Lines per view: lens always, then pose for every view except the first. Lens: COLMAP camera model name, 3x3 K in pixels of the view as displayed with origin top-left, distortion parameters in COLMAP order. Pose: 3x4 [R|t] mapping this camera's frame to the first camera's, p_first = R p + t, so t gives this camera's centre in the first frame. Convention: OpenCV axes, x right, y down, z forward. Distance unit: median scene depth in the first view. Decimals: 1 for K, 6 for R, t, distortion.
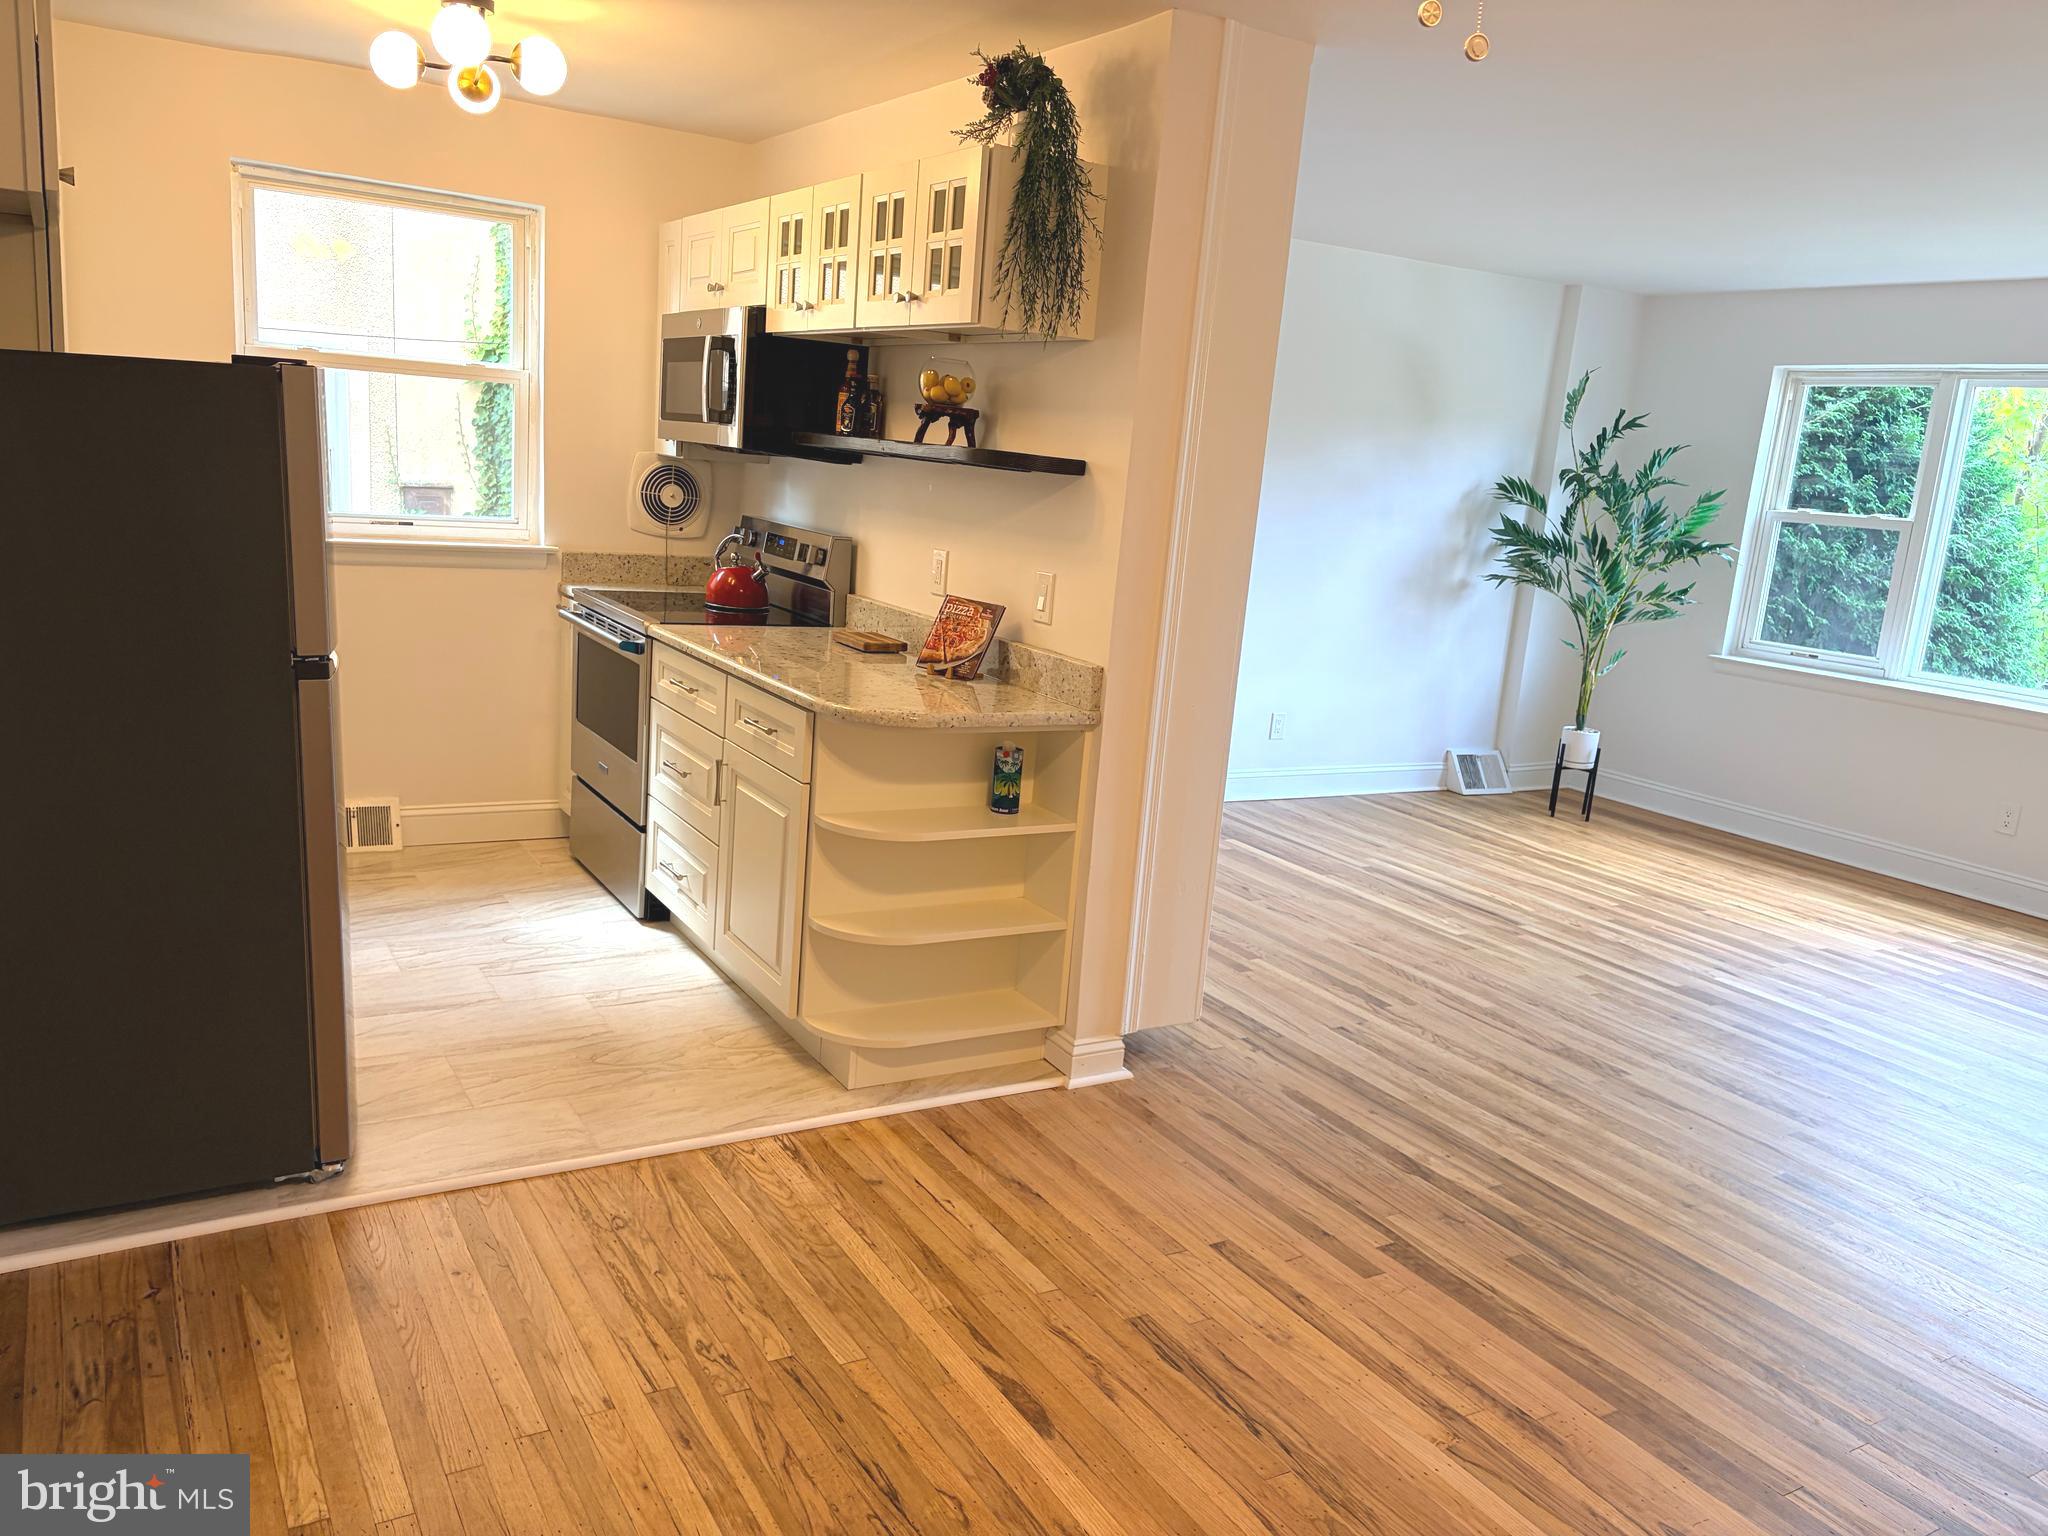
lens RADIAL K [[1541.1, 0, 1013.5], [0, 1541.1, 777.6], [0, 0, 1]] dist [0.046543, -0.044711]
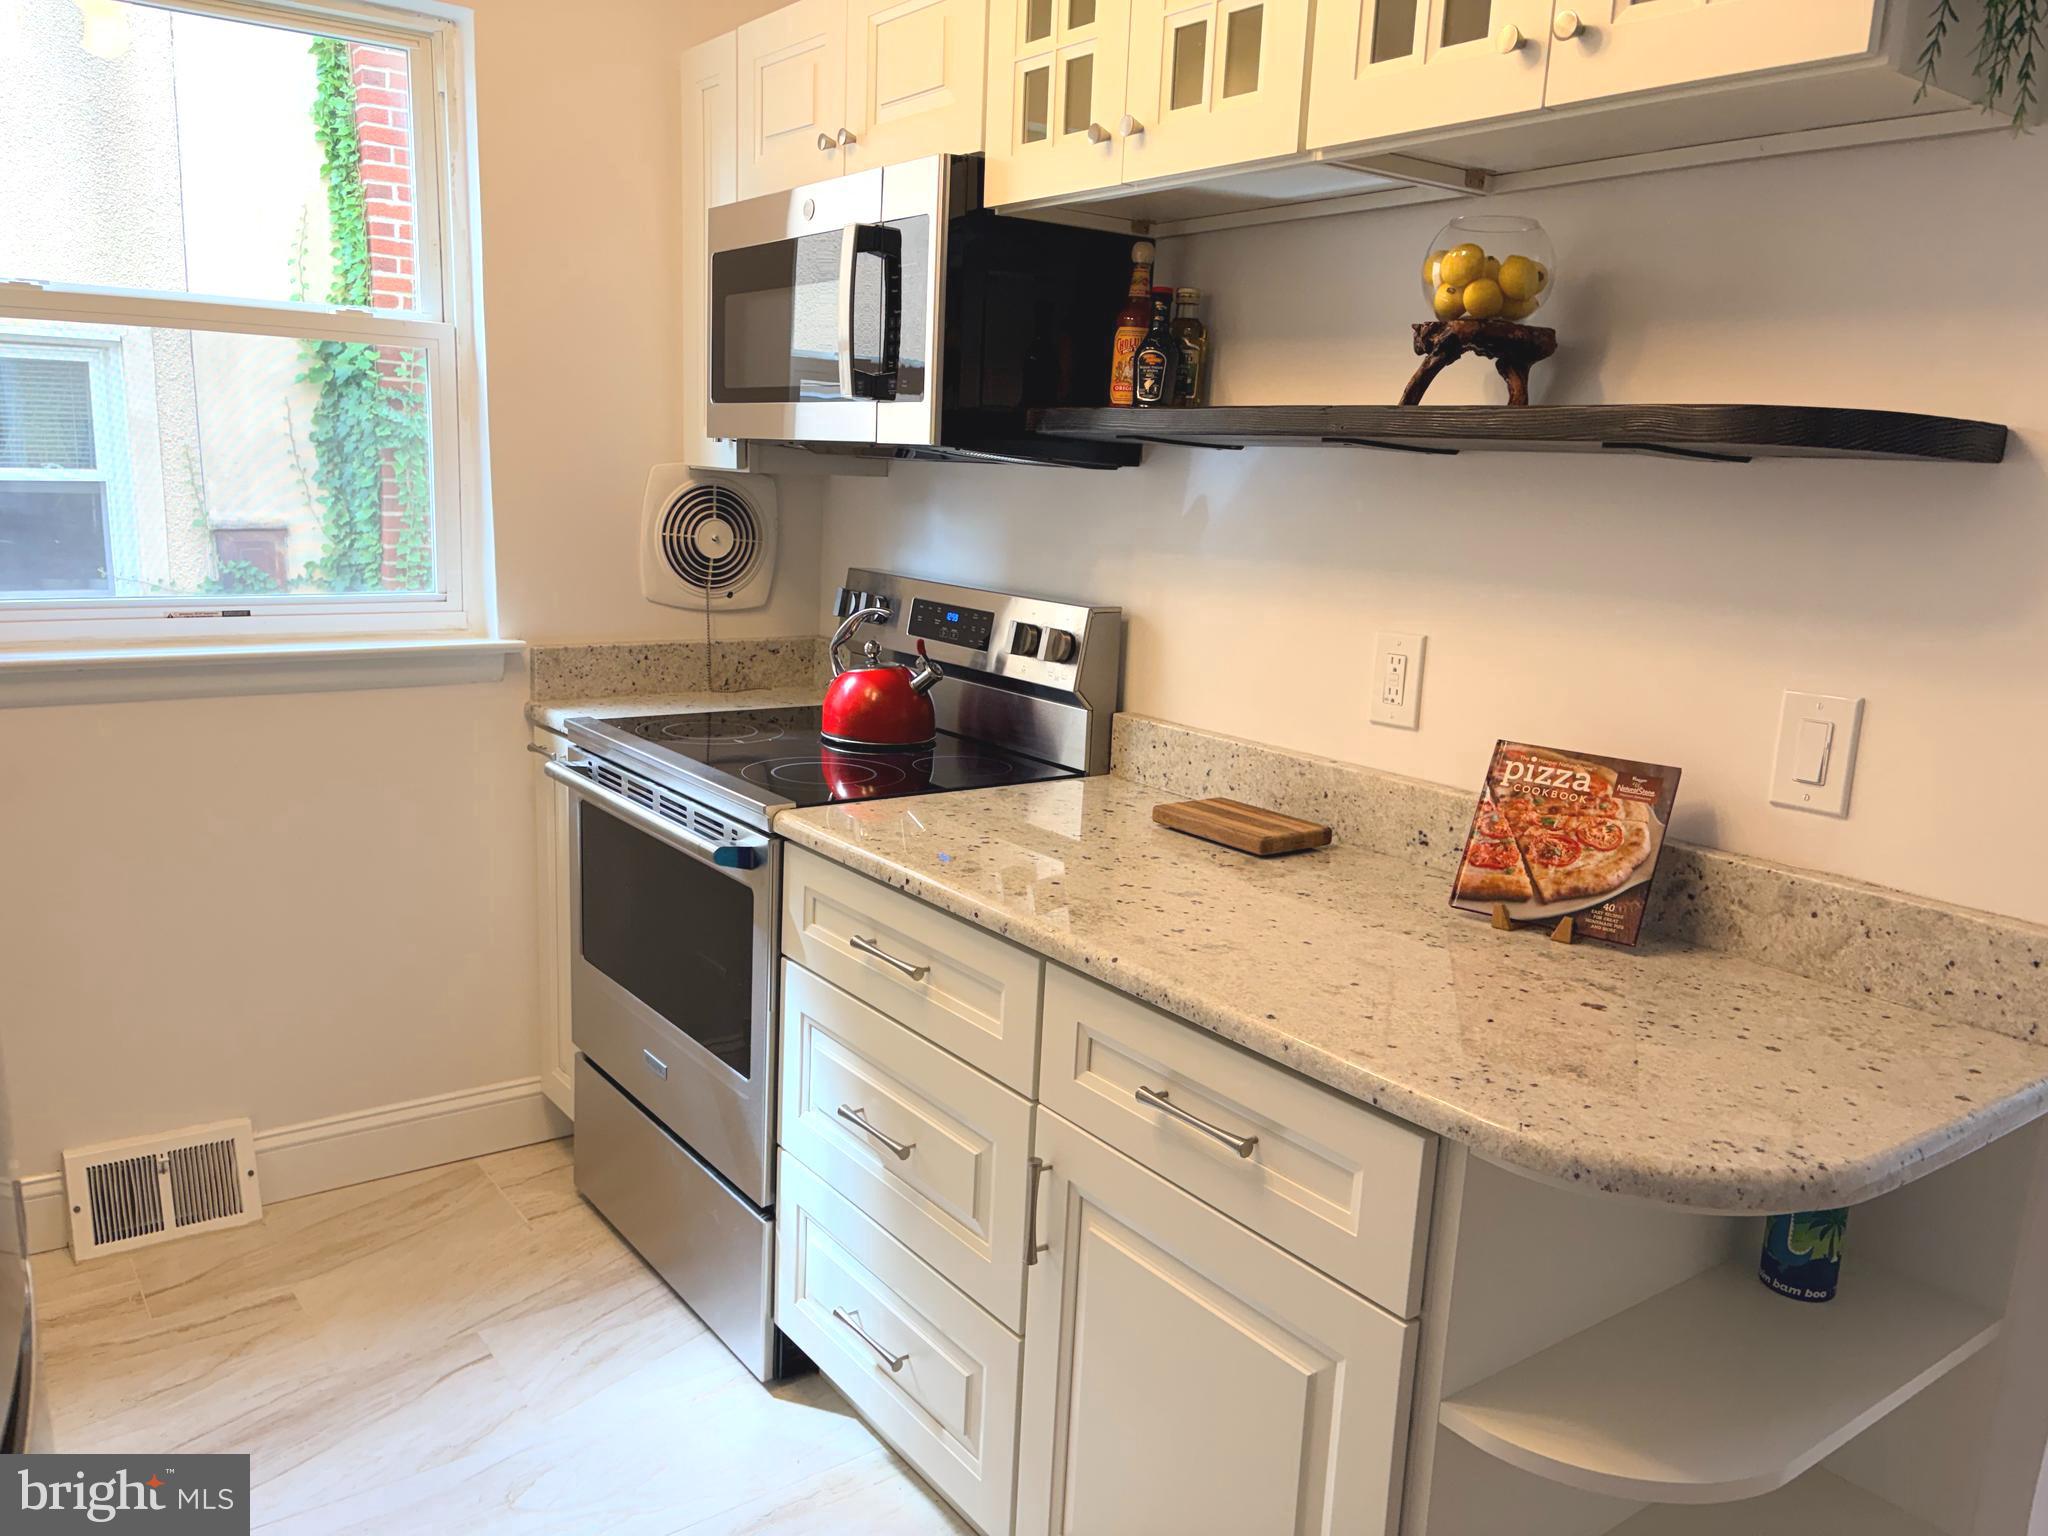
lens RADIAL K [[1541.1, 0, 1013.7], [0, 1541.1, 768.0], [0, 0, 1]] dist [0.046543, -0.044711]
pose [[0.993563, -0.060513, 0.095759, -0.311113], [0.061199, 0.998117, -0.004232, -0.160009], [-0.095322, 0.010065, 0.995396, 0.764844]]
